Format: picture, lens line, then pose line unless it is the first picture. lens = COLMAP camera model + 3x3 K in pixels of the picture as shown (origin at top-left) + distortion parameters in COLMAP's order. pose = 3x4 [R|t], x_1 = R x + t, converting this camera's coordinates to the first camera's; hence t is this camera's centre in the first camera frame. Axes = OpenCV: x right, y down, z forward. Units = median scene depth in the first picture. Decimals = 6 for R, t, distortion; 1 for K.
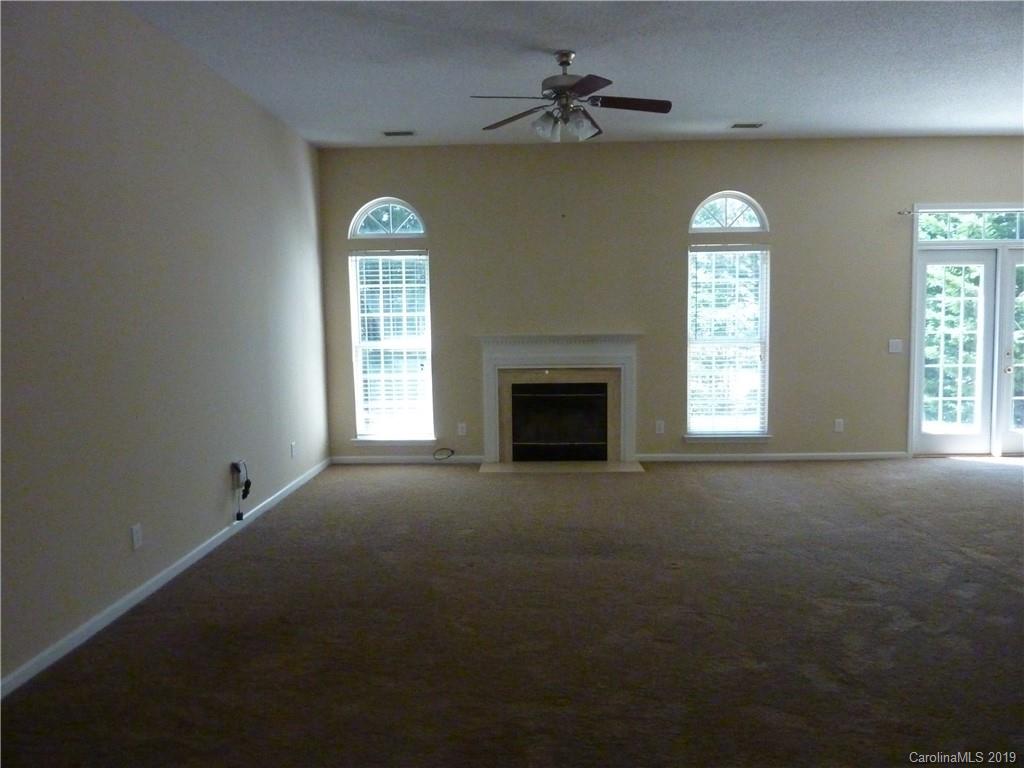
lens RADIAL K [[761.9, 0, 509.6], [0, 761.9, 384.3], [0, 0, 1]] dist [-0.026247, -0.006261]
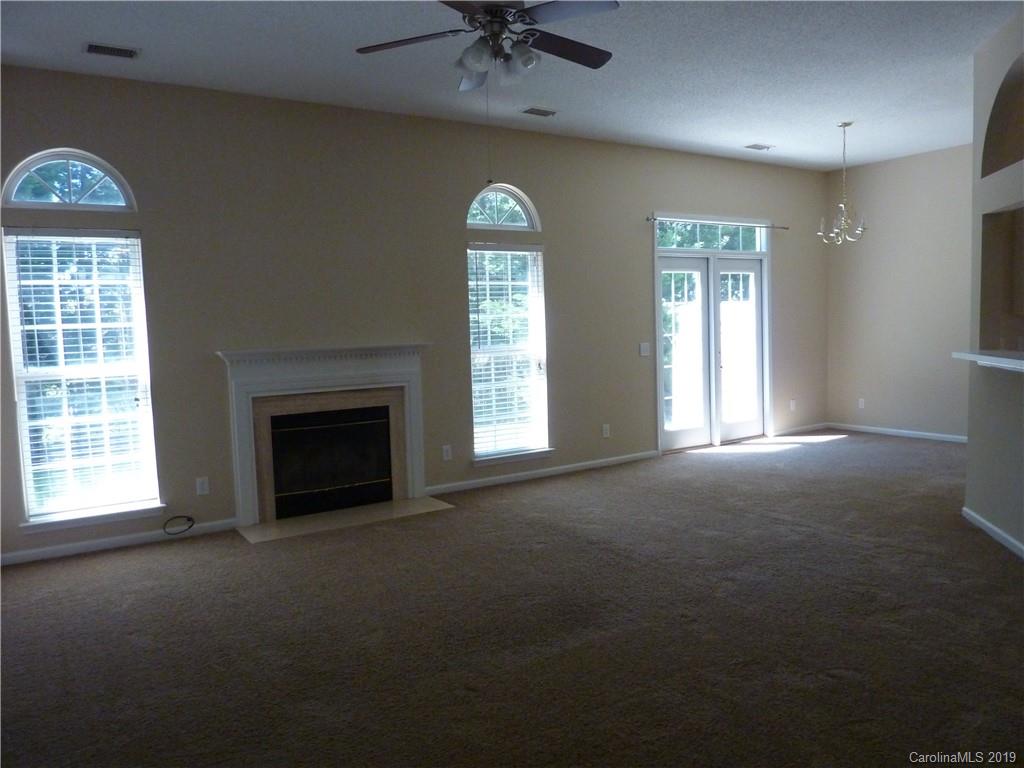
lens RADIAL K [[761.9, 0, 509.7], [0, 761.9, 380.3], [0, 0, 1]] dist [-0.026247, -0.006261]
pose [[0.815095, -0.054536, 0.576755, -0.235157], [0.071356, 0.997430, -0.006529, -0.014121], [-0.574916, 0.046477, 0.816891, 0.257906]]
